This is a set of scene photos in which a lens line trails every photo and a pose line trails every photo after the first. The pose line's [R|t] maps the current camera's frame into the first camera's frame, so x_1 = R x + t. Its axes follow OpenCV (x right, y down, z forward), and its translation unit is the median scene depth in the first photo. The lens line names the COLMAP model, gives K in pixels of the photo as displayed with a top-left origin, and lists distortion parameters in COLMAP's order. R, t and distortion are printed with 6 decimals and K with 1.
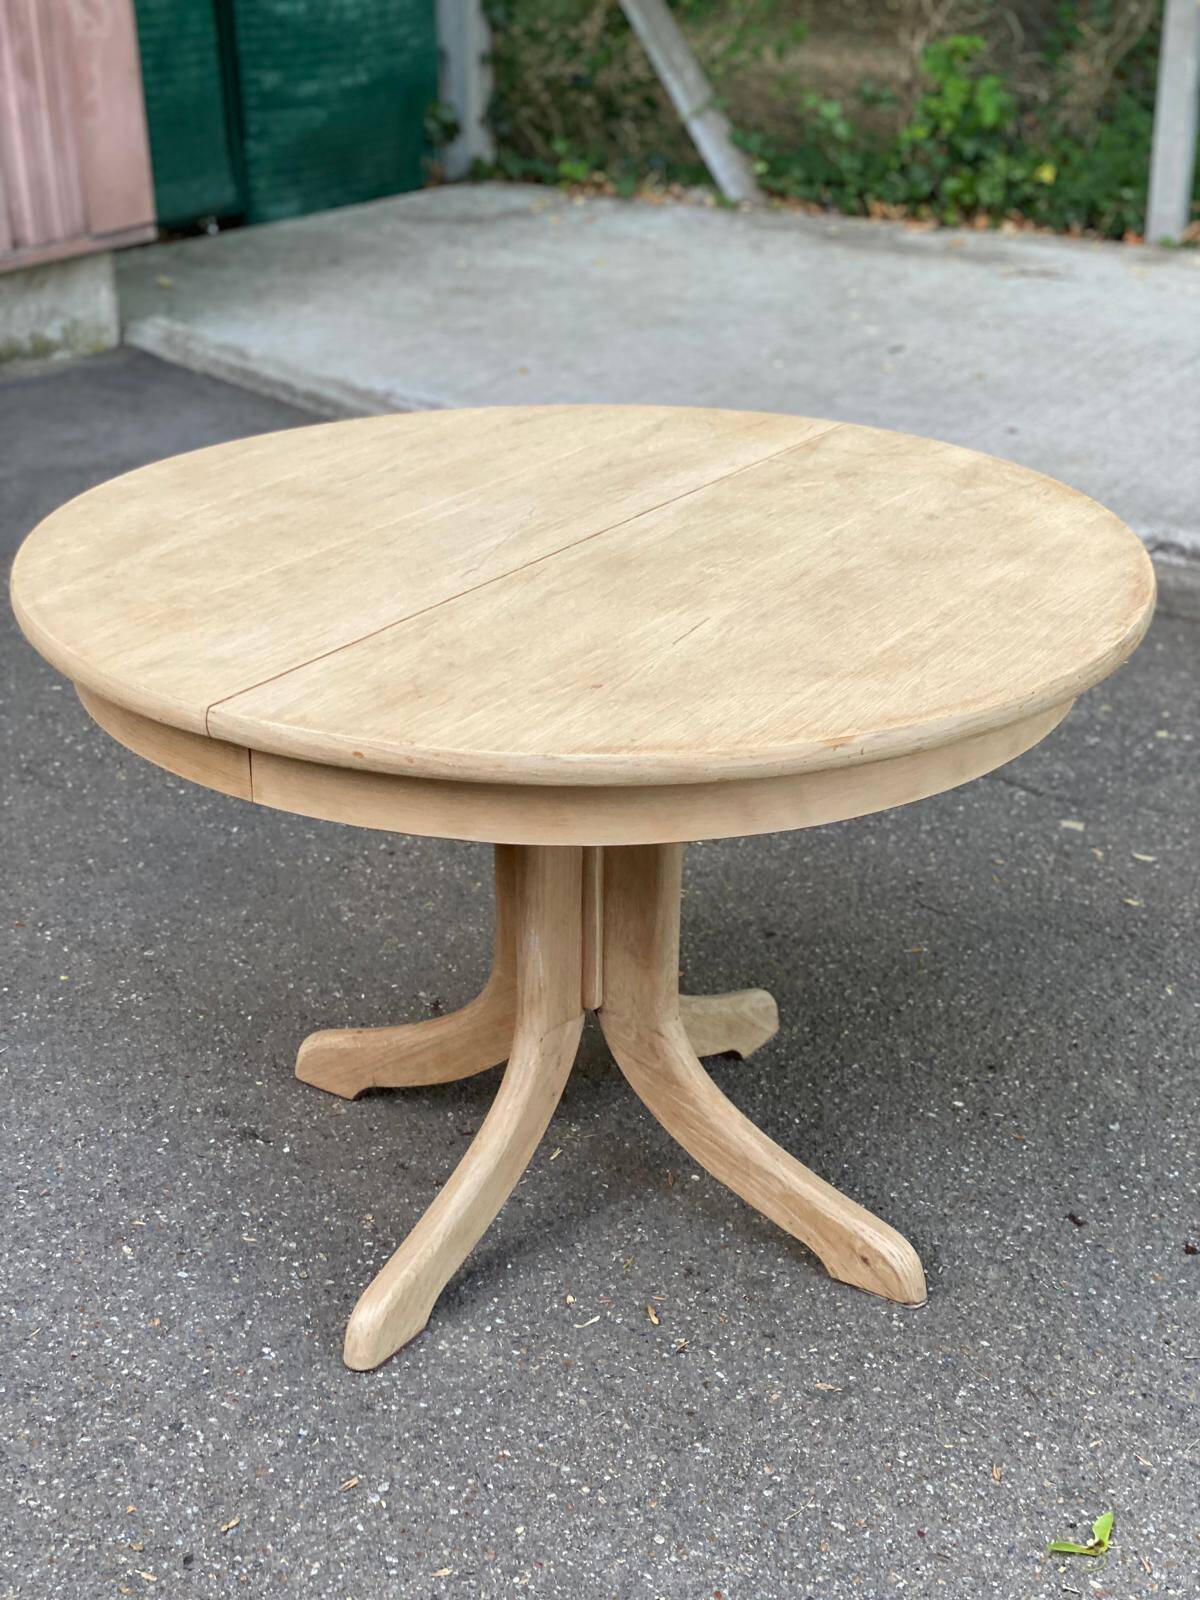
lens RADIAL K [[2339.3, 0, 597.8], [0, 2339.3, 858.7], [0, 0, 1]] dist [0.190405, -0.456781]
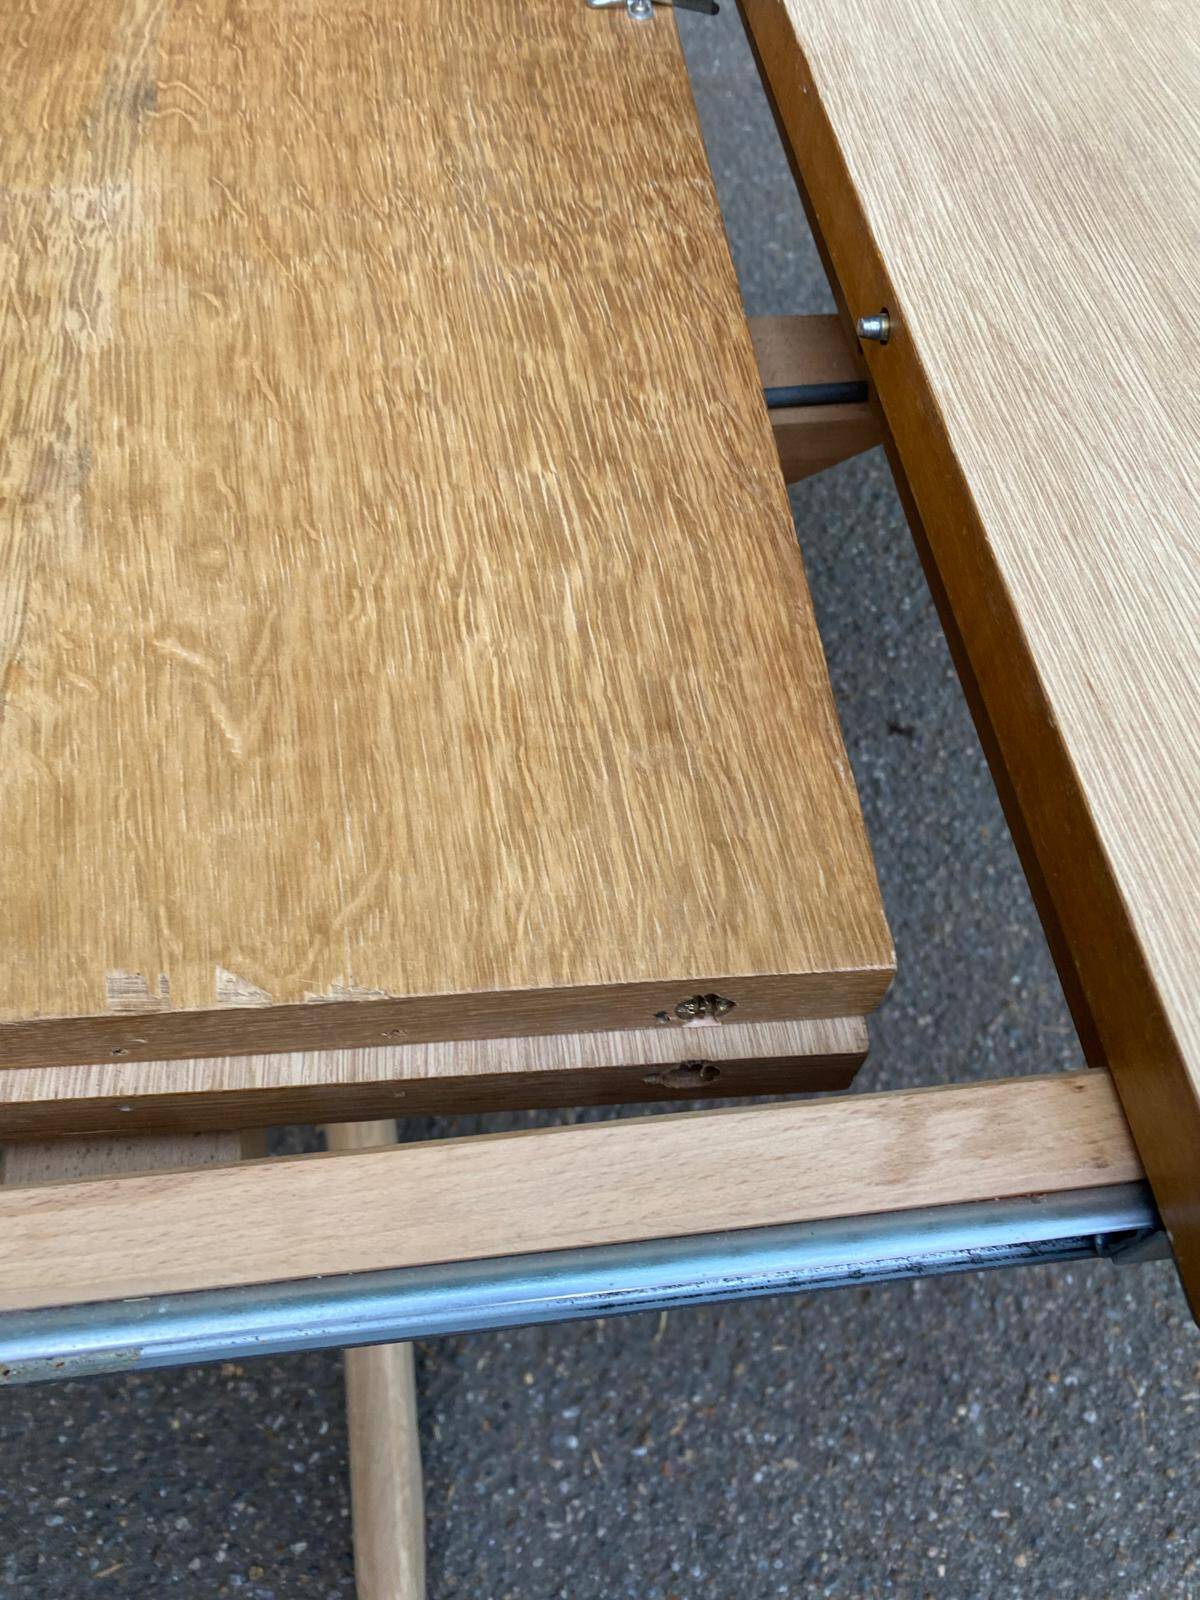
lens RADIAL K [[1233.9, 0, 593.1], [0, 1233.9, 779.5], [0, 0, 1]] dist [0.001781, -0.000463]
pose [[0.707393, -0.595822, 0.380252, -0.059928], [0.282270, 0.731350, 0.620847, -0.146766], [-0.648012, -0.331849, 0.685534, 0.767982]]
